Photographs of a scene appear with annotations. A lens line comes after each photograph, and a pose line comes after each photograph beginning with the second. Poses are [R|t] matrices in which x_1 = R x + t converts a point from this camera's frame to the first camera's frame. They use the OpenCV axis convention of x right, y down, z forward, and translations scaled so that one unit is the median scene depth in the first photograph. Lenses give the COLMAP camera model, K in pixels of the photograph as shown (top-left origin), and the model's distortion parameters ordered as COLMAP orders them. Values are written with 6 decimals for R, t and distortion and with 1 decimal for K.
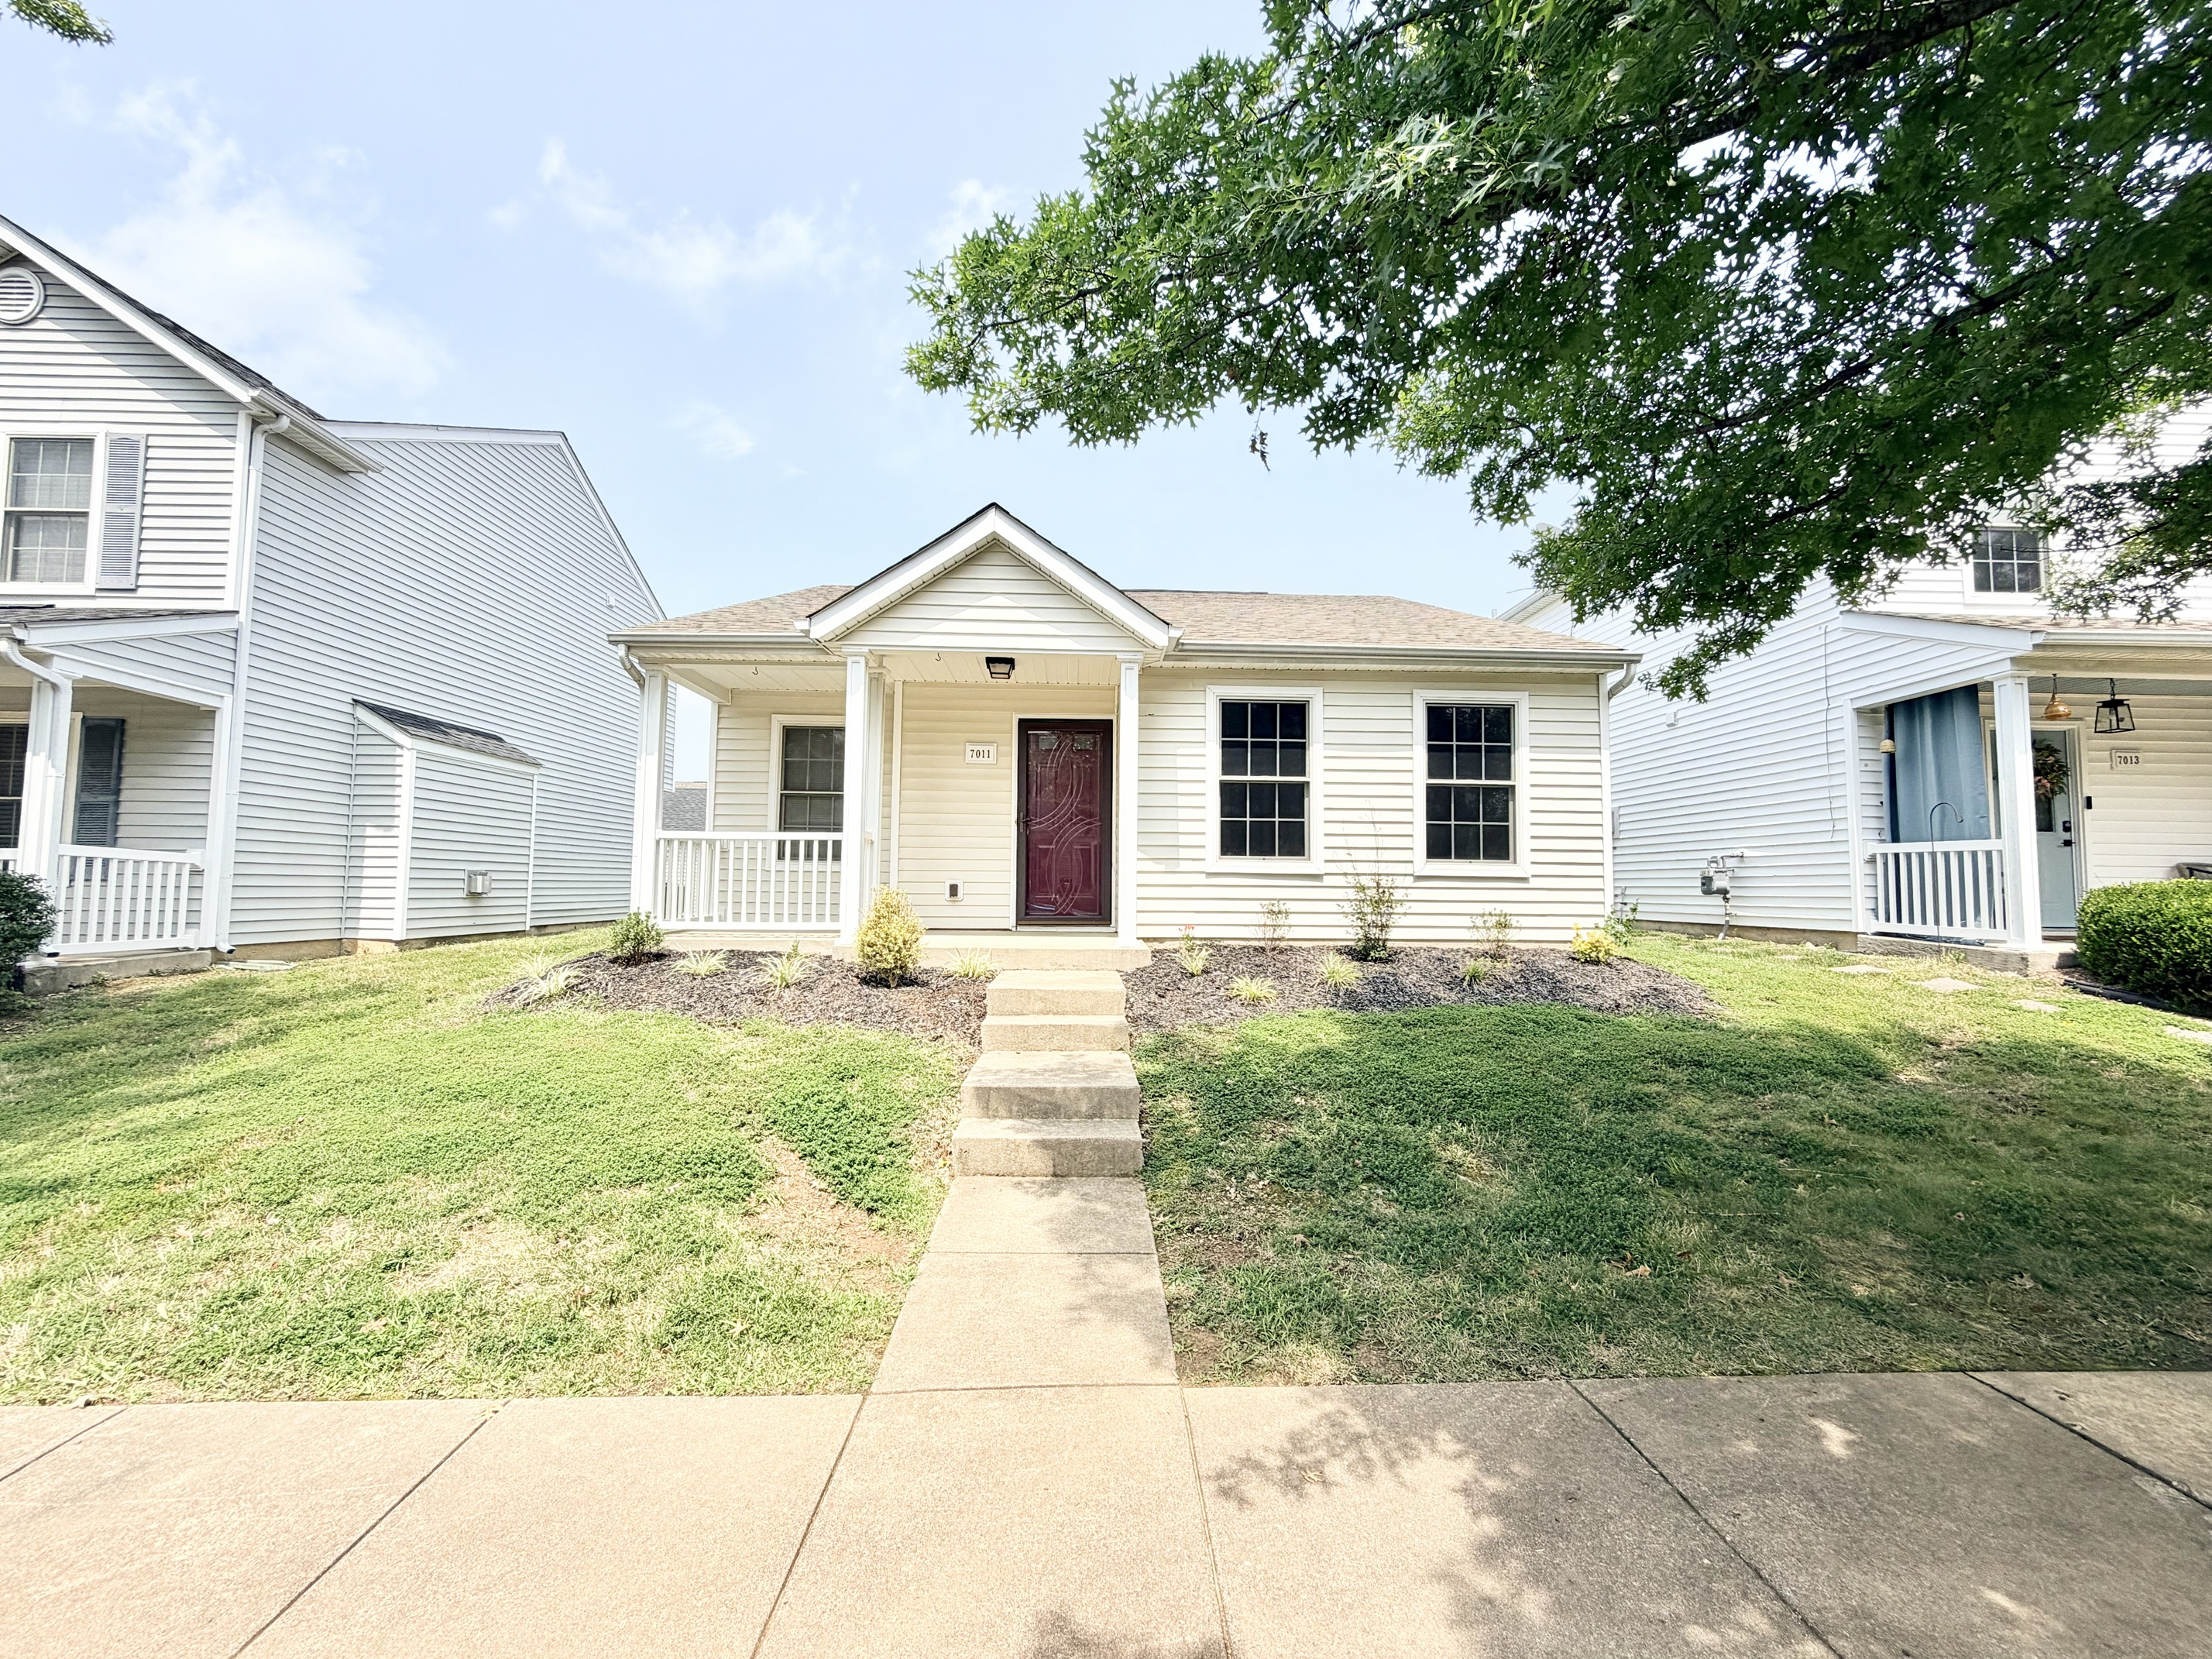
lens RADIAL K [[880.7, 0, 1092.7], [0, 880.7, 817.7], [0, 0, 1]] dist [0.019068, -0.005975]
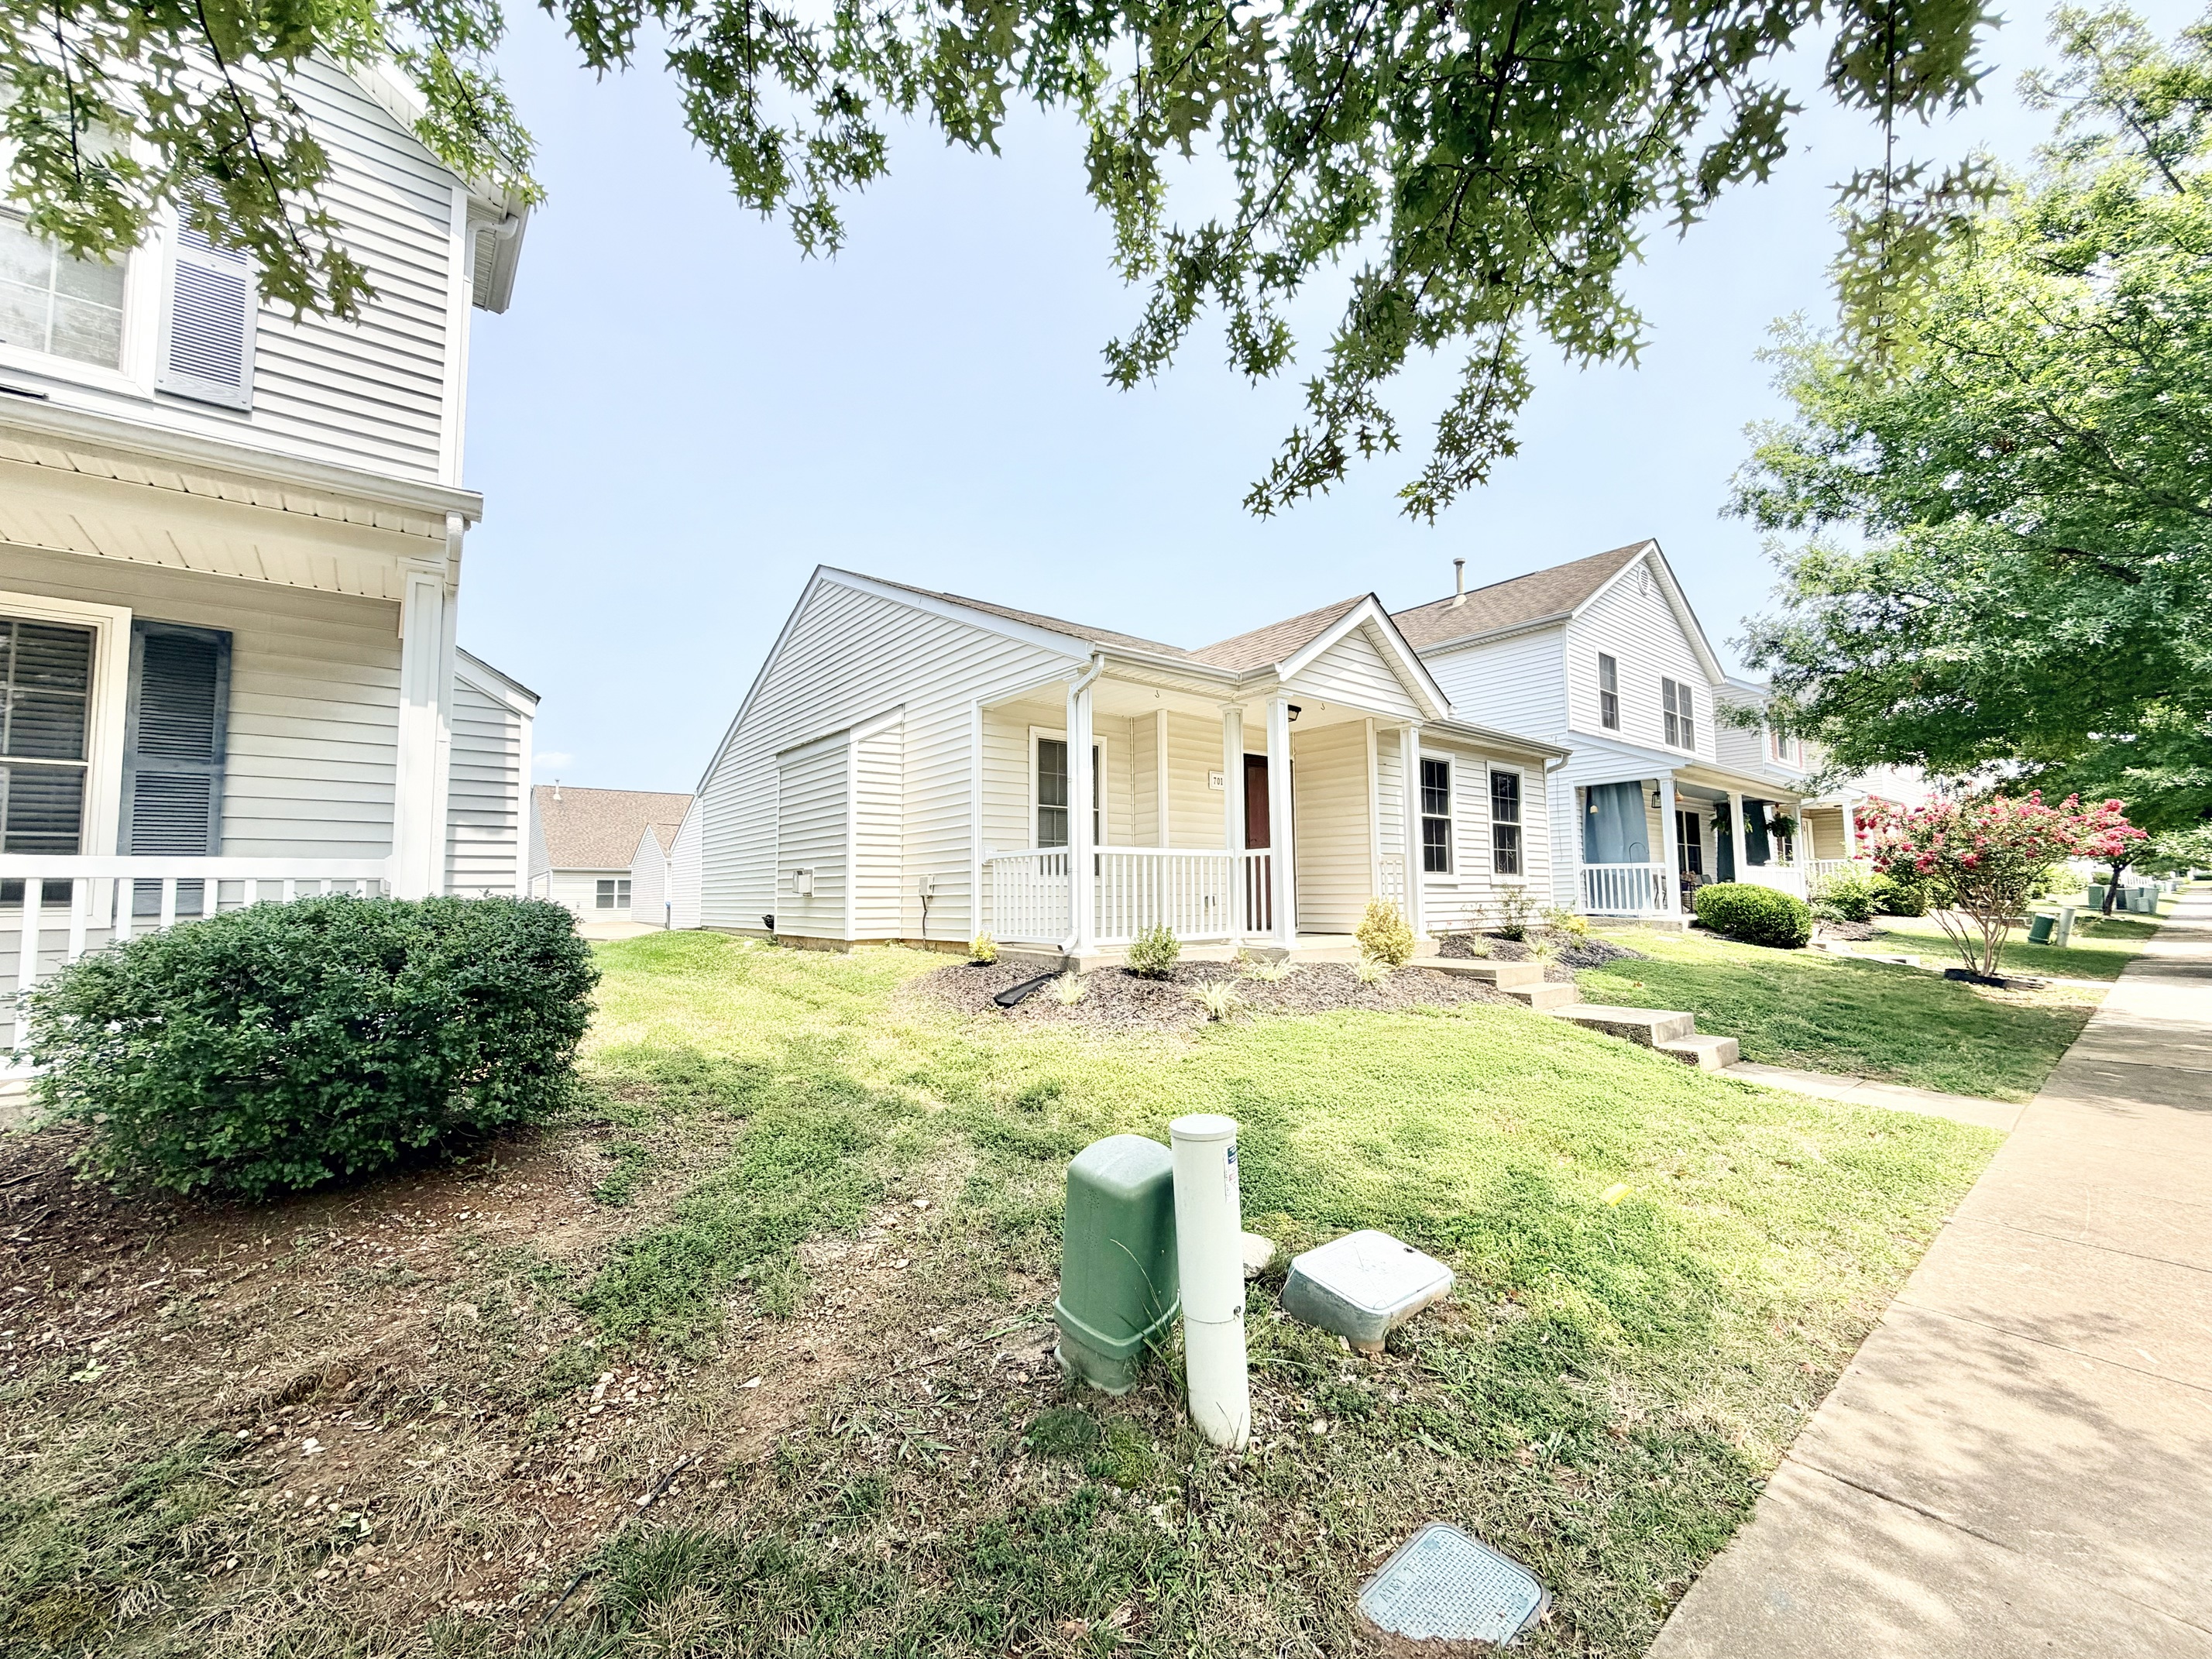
lens RADIAL K [[880.7, 0, 1092.7], [0, 880.7, 817.7], [0, 0, 1]] dist [0.019068, -0.005975]
pose [[0.787707, 0.037149, 0.614929, -0.584748], [-0.027208, 0.999304, -0.025517, 0.004904], [-0.615449, 0.003369, 0.788169, 0.121086]]
